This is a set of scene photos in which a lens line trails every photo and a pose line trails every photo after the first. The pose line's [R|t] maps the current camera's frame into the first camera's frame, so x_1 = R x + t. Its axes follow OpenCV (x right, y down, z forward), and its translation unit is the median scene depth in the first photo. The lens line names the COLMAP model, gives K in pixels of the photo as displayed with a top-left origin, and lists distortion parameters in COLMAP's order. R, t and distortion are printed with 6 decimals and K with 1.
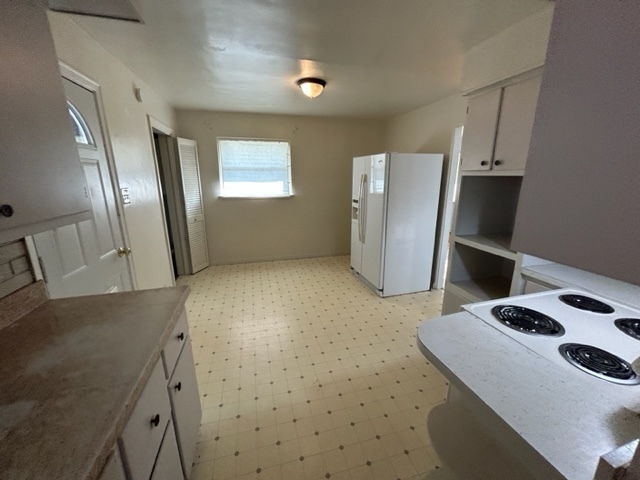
lens RADIAL K [[257.8, 0, 320.0], [0, 257.8, 240.0], [0, 0, 1]] dist [-0.000292, -0.000119]
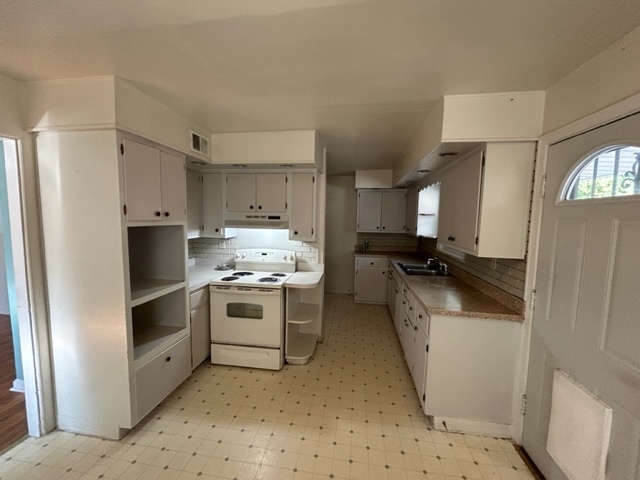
lens RADIAL K [[257.8, 0, 320.0], [0, 257.8, 240.0], [0, 0, 1]] dist [-0.000292, -0.000119]
pose [[-0.917985, -0.048390, 0.393653, -0.376454], [0.081992, 0.947935, 0.307728, -0.476467], [-0.388049, 0.314766, -0.866222, 1.722597]]
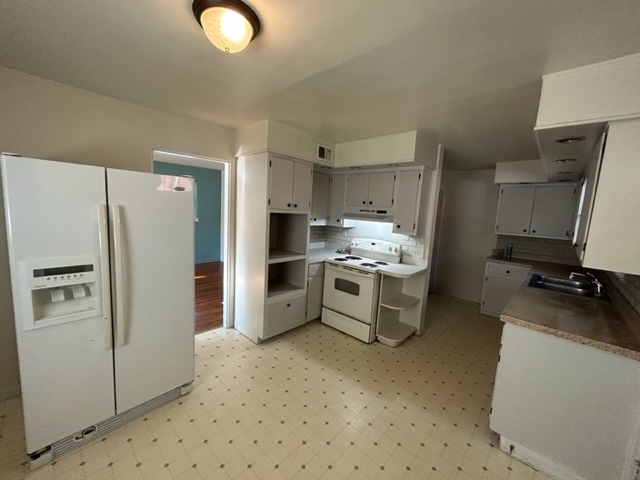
lens RADIAL K [[257.8, 0, 320.0], [0, 257.8, 240.0], [0, 0, 1]] dist [-0.000292, -0.000119]
pose [[-0.529435, -0.129397, 0.838424, -0.783939], [0.153834, 0.957272, 0.244879, -0.458710], [-0.834287, 0.258626, -0.486907, 1.691645]]
